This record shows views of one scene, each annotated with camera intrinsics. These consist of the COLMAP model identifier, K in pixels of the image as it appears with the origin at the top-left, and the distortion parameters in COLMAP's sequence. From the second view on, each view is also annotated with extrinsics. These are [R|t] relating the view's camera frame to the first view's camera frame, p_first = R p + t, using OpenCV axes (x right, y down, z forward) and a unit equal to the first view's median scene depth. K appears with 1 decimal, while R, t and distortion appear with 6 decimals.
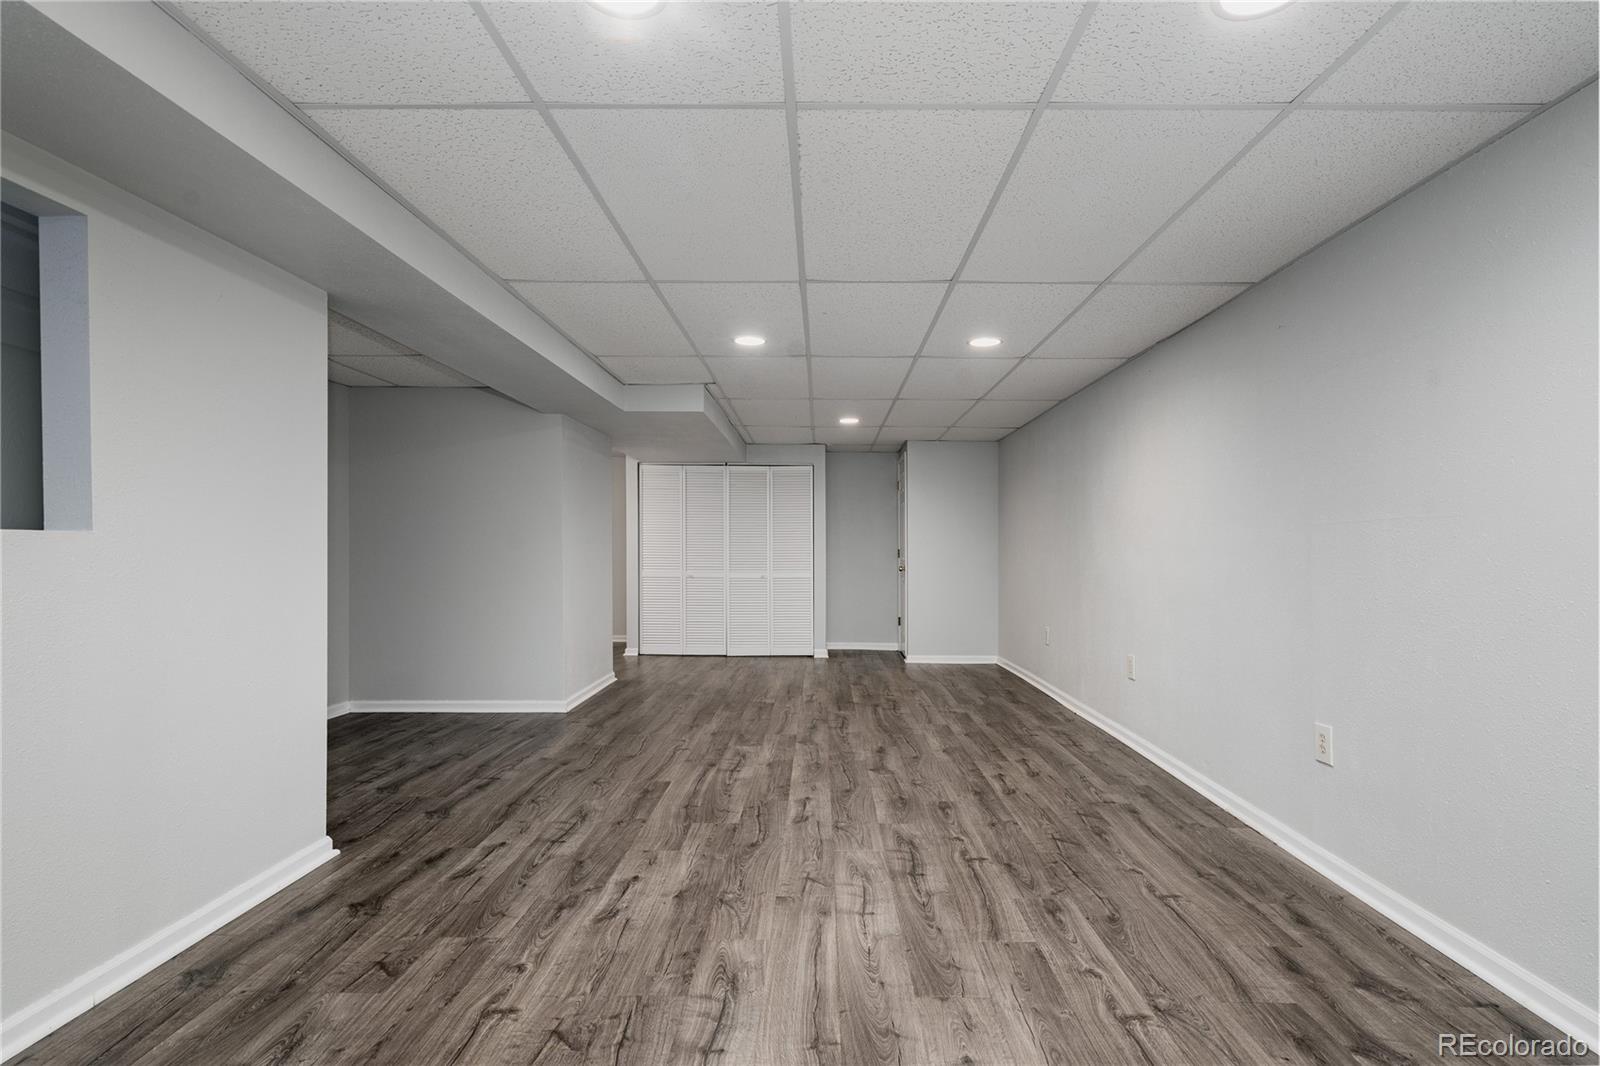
lens RADIAL K [[789.6, 0, 806.0], [0, 789.6, 542.8], [0, 0, 1]] dist [-0.000652, 0.000620]
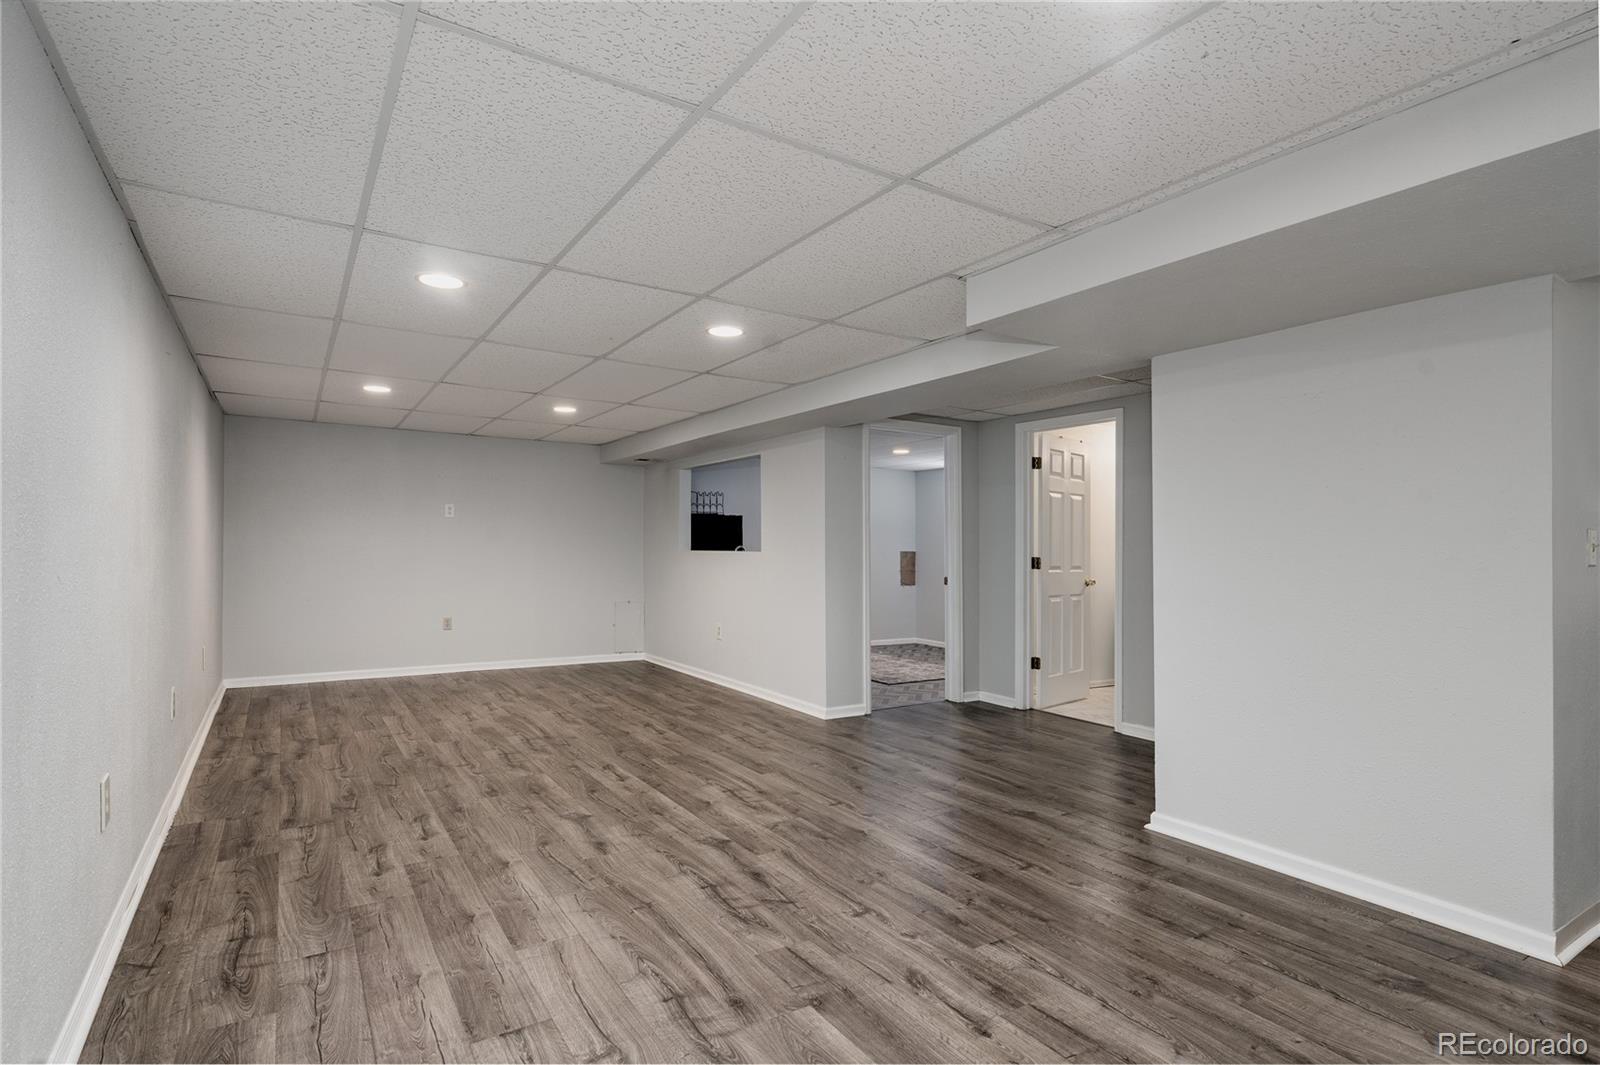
lens RADIAL K [[789.6, 0, 806.0], [0, 789.6, 542.3], [0, 0, 1]] dist [-0.000652, 0.000620]
pose [[-0.824601, -0.021848, -0.565292, 0.418288], [-0.014058, 0.999737, -0.018131, 0.003242], [0.565540, -0.007004, -0.824691, 2.032235]]
